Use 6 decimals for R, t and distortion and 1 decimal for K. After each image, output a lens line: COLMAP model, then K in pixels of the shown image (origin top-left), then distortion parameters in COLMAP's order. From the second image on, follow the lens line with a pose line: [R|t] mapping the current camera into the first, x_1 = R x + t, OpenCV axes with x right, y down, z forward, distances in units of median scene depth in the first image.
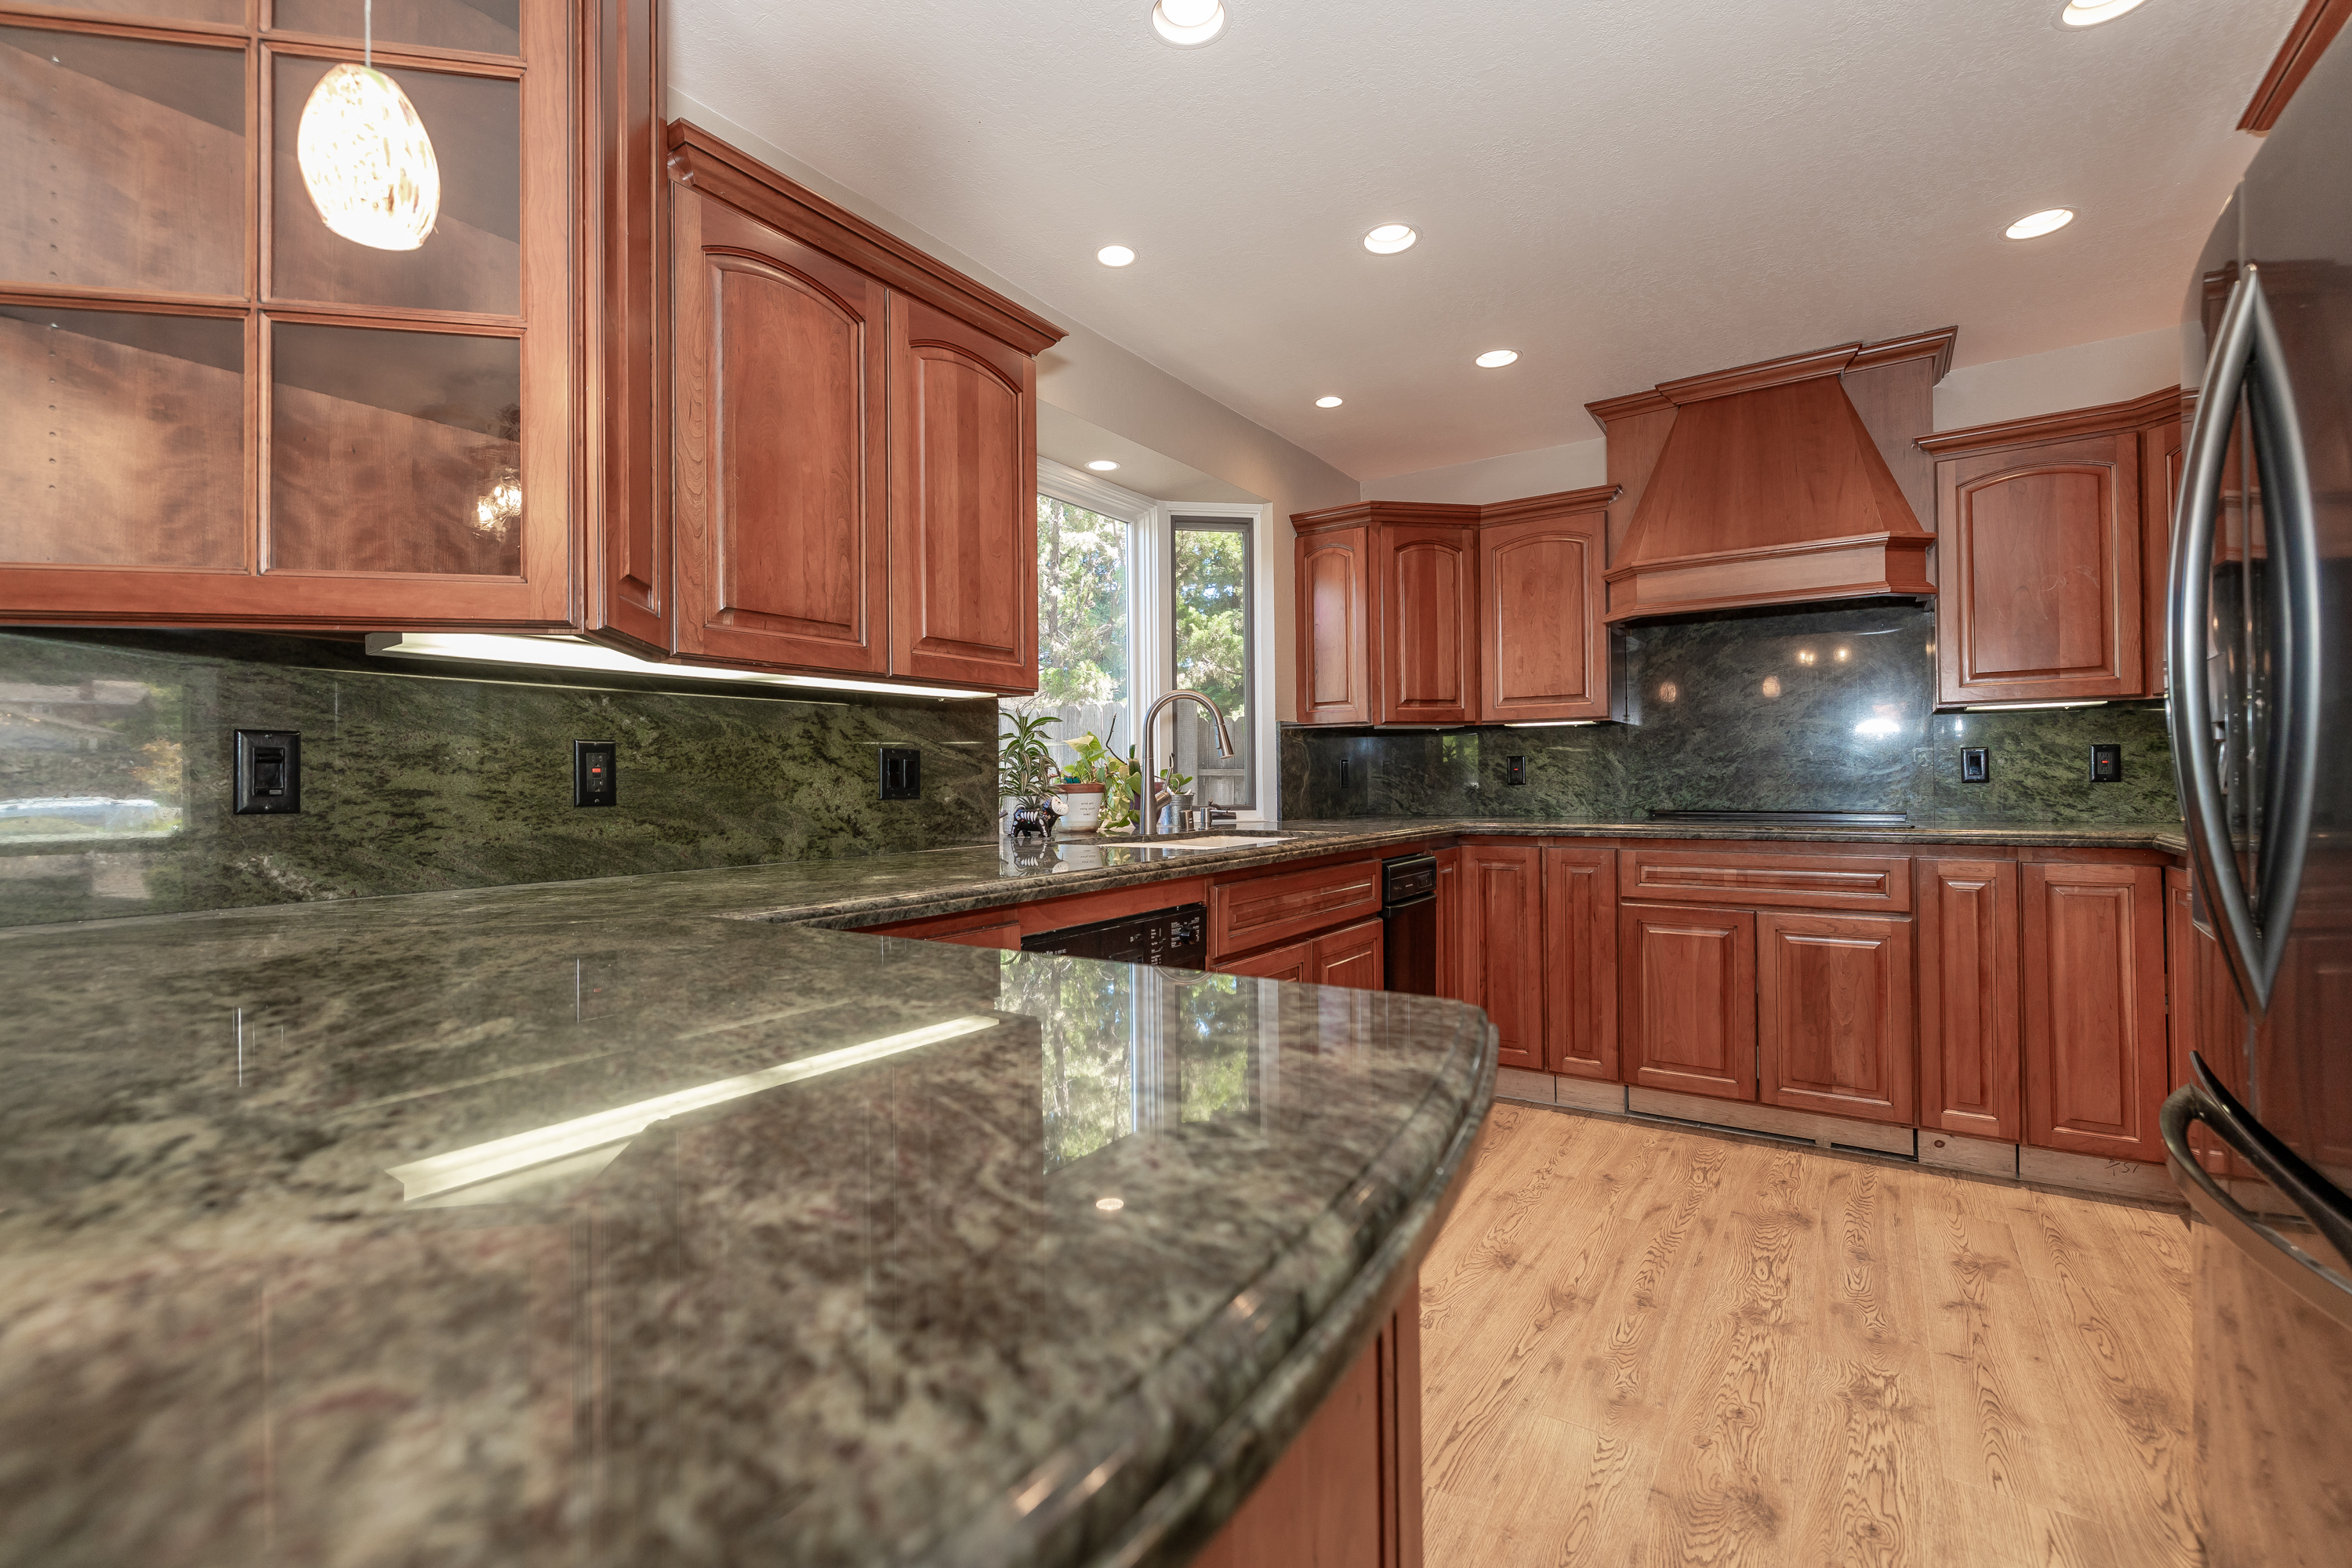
lens RADIAL K [[1015.8, 0, 1178.1], [0, 1015.8, 776.2], [0, 0, 1]] dist [-0.001046, 0.000639]
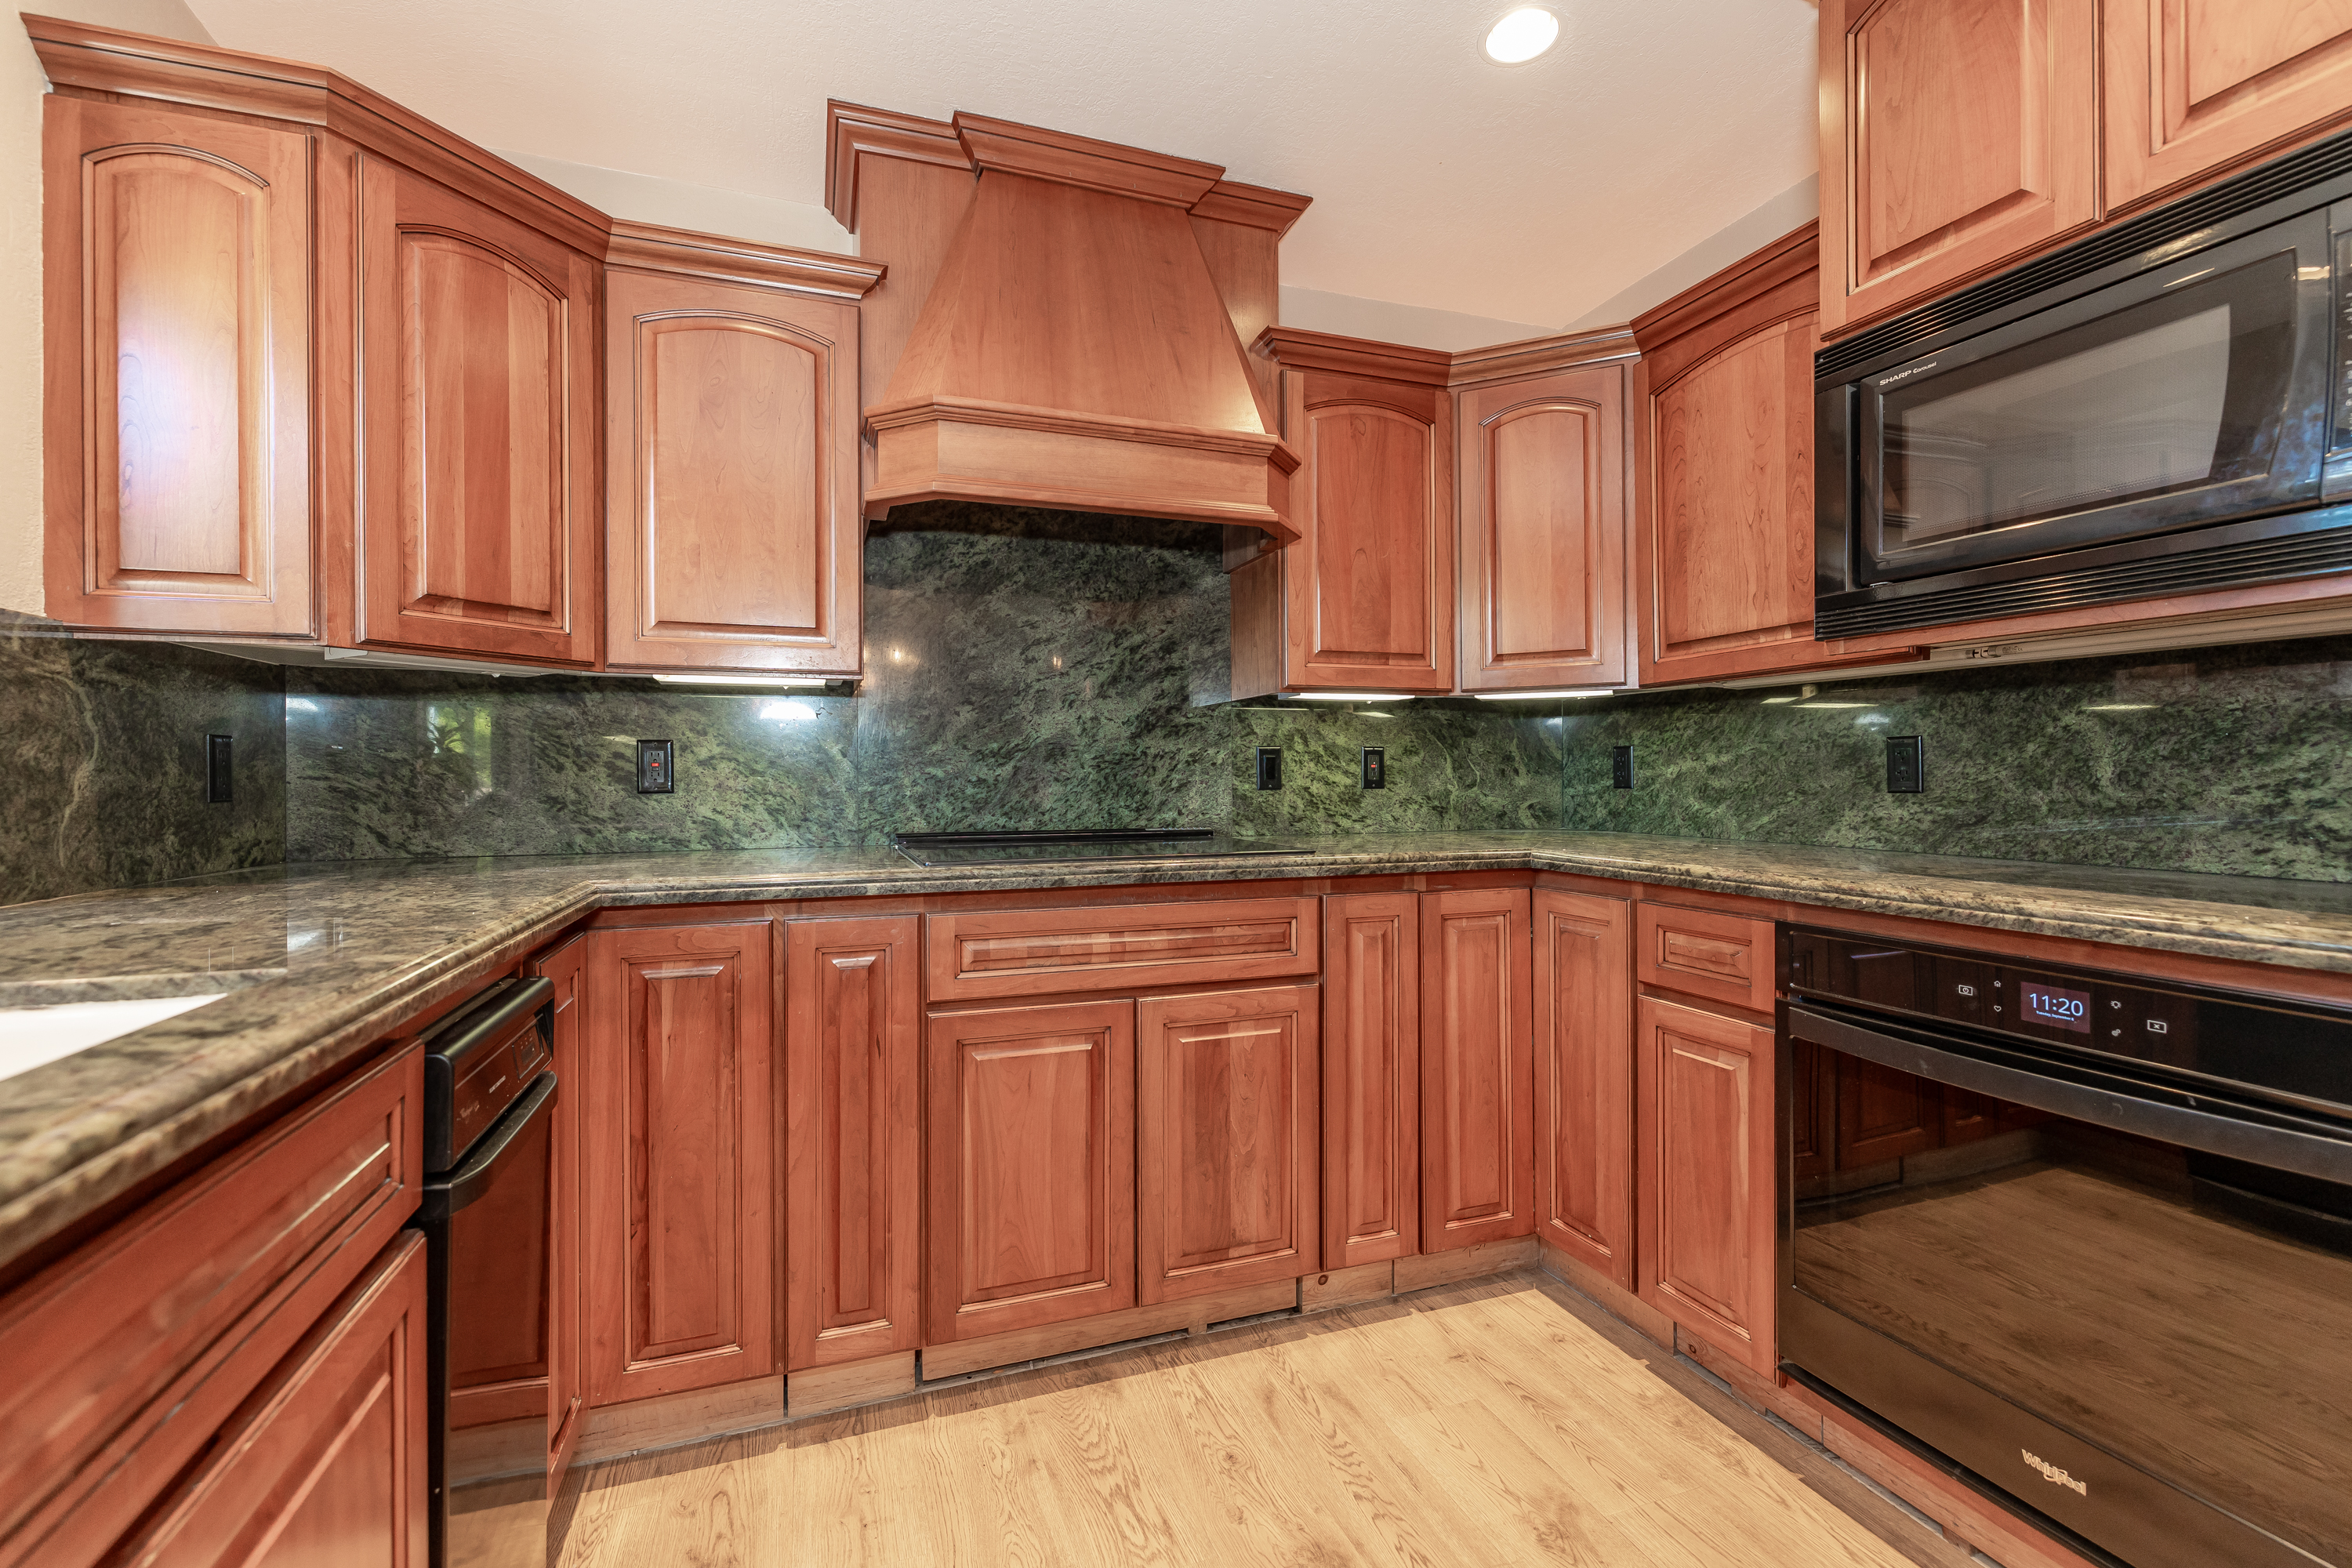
lens RADIAL K [[1015.8, 0, 1173.0], [0, 1015.8, 780.1], [0, 0, 1]] dist [-0.001046, 0.000639]
pose [[0.590162, 0.004614, 0.807271, 0.080326], [-0.006443, 0.999979, -0.001005, 0.000295], [-0.807259, -0.004608, 0.590180, 0.602273]]
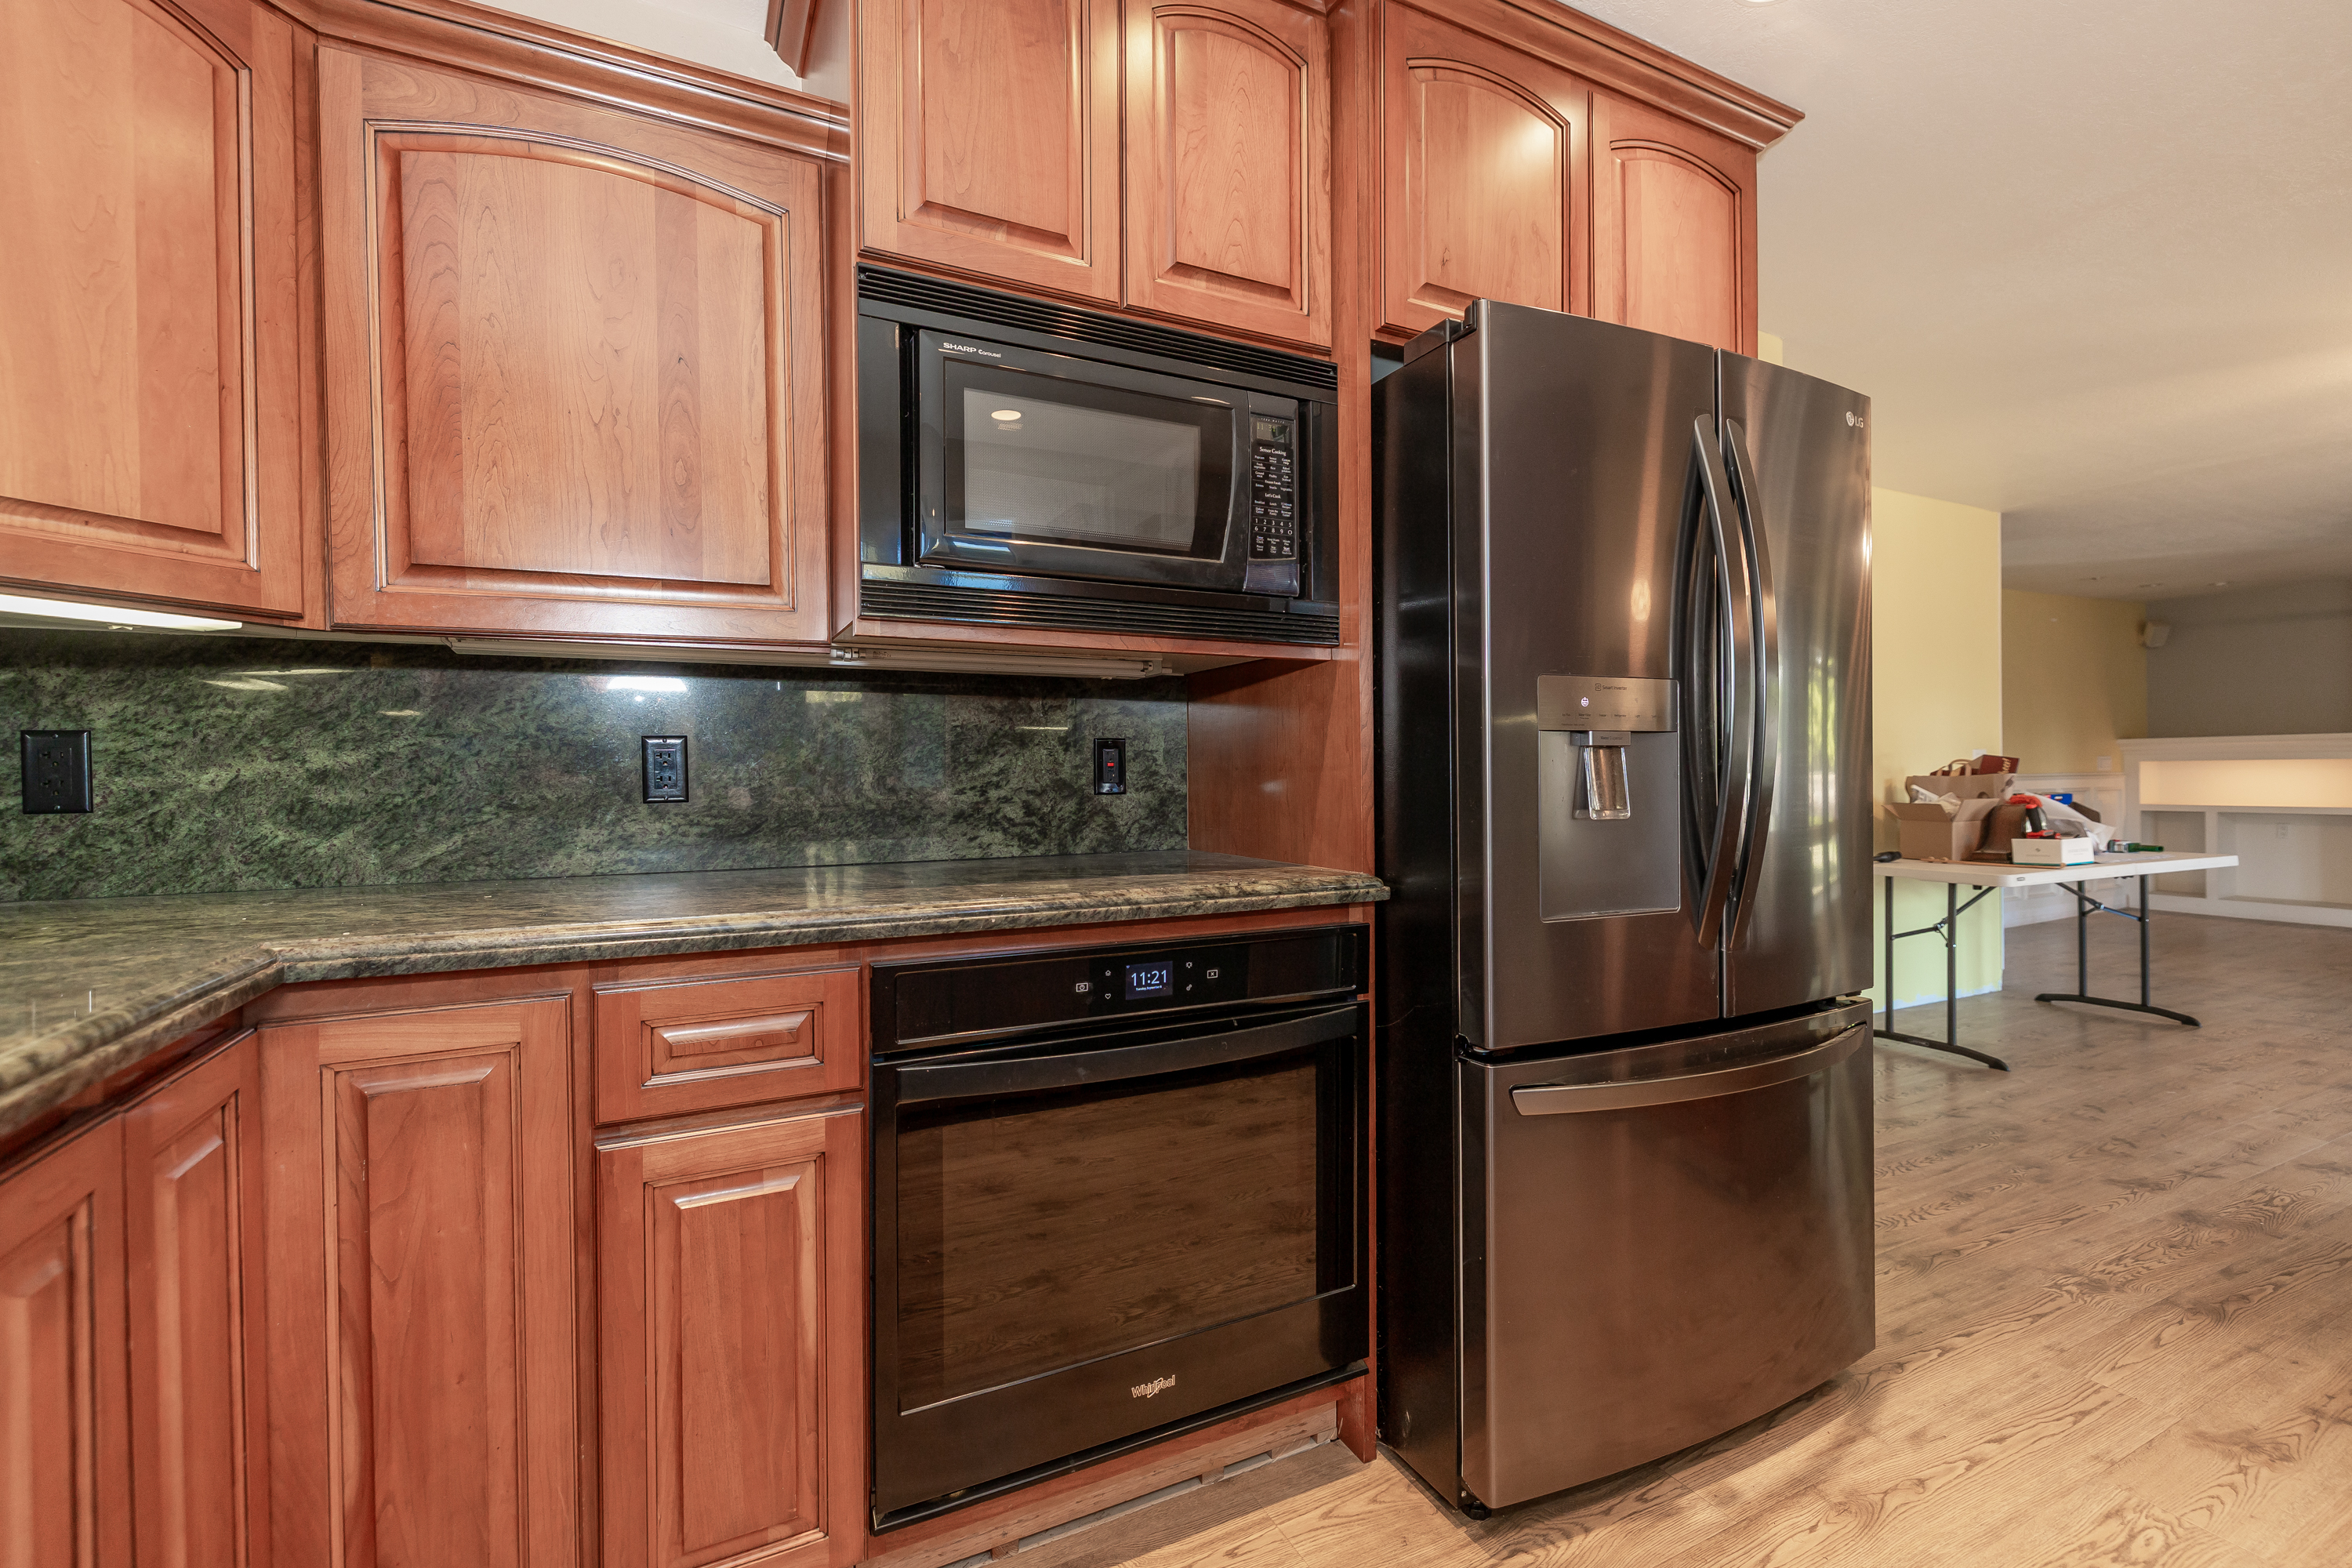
lens RADIAL K [[1015.8, 0, 1174.9], [0, 1015.8, 779.3], [0, 0, 1]] dist [-0.001046, 0.000639]
pose [[-0.871330, 0.014416, 0.490487, 0.344717], [0.015228, 0.999881, -0.002335, -0.002143], [-0.490462, 0.005434, -0.871446, 0.917423]]
